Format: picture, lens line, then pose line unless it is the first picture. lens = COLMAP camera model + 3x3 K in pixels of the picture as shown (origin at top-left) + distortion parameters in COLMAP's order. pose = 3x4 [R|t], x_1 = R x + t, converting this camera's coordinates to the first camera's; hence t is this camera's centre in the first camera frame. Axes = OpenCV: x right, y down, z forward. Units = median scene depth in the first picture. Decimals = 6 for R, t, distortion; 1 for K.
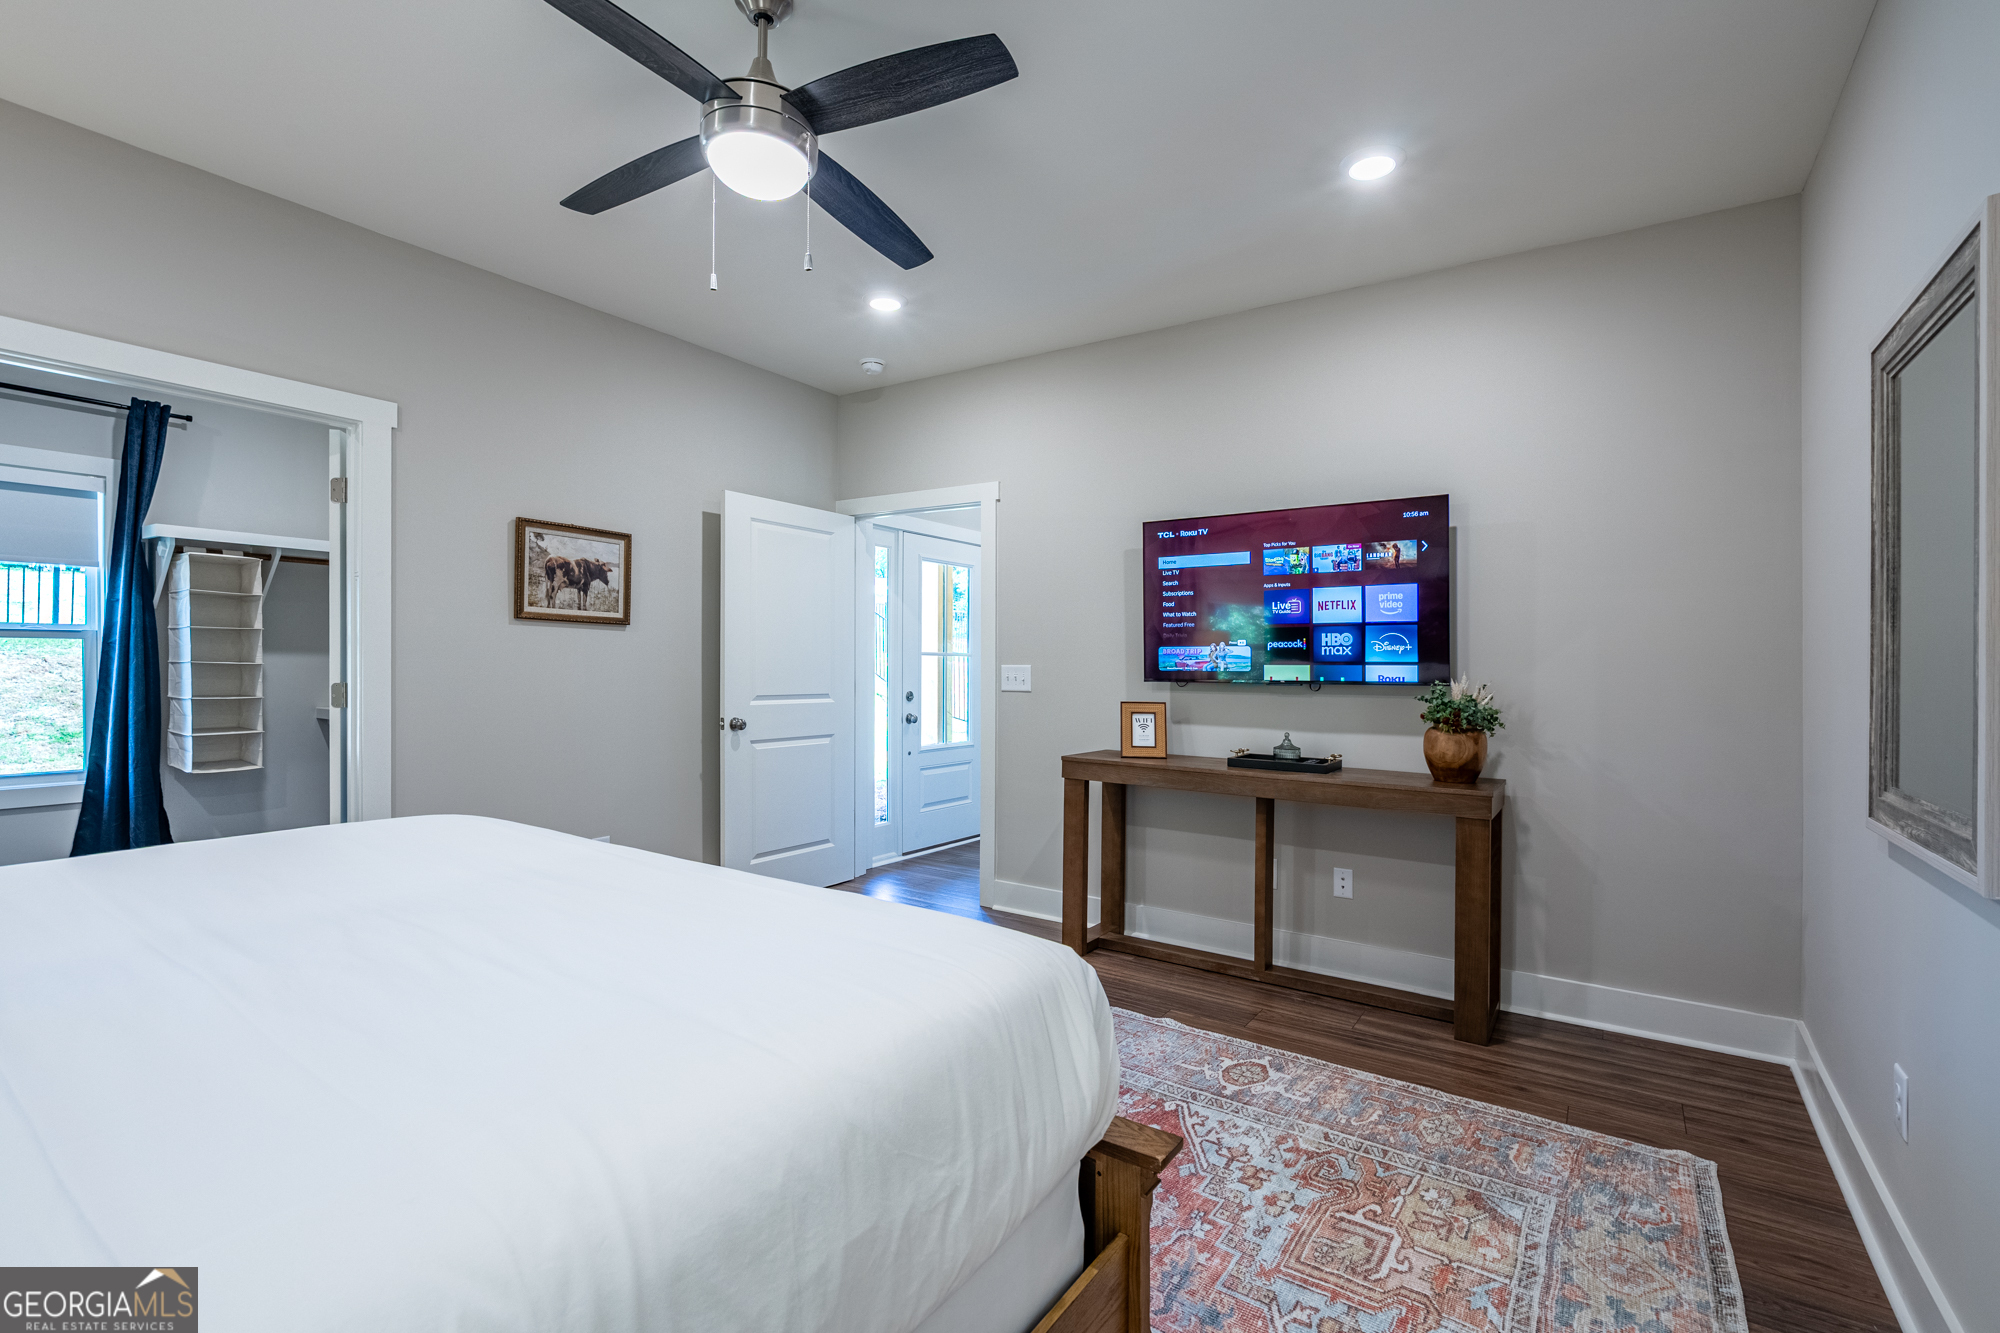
lens RADIAL K [[903.5, 0, 989.6], [0, 903.5, 679.7], [0, 0, 1]] dist [-0.002314, -0.000157]
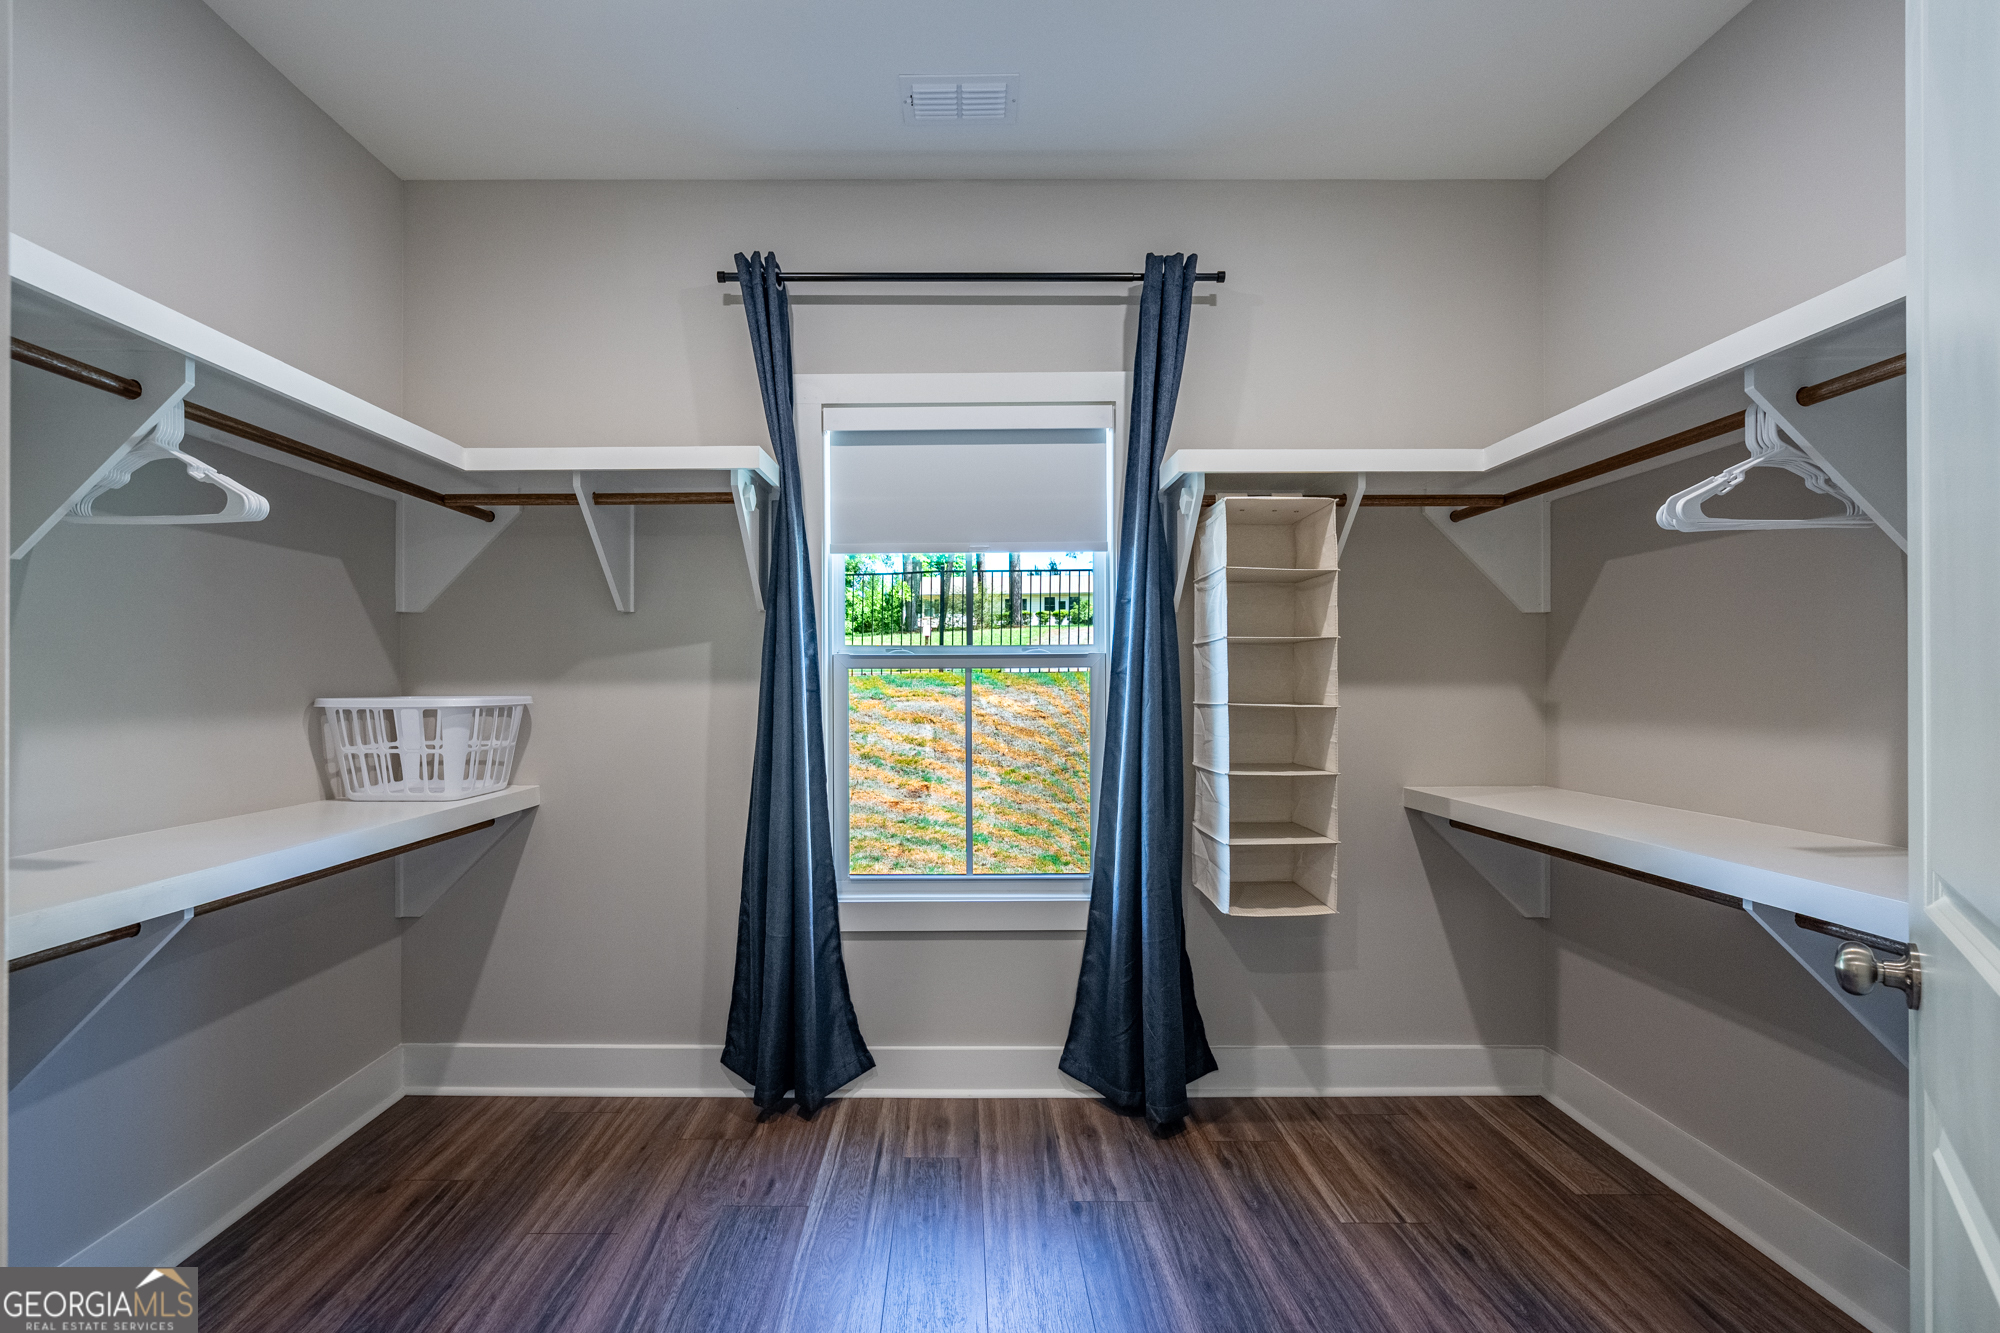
lens RADIAL K [[903.5, 0, 989.6], [0, 903.5, 679.7], [0, 0, 1]] dist [-0.002314, -0.000157]
pose [[0.593292, -0.021552, -0.804698, -0.537653], [-0.007057, 0.999464, -0.031971, -0.016018], [0.804956, 0.024647, 0.592822, 0.567994]]
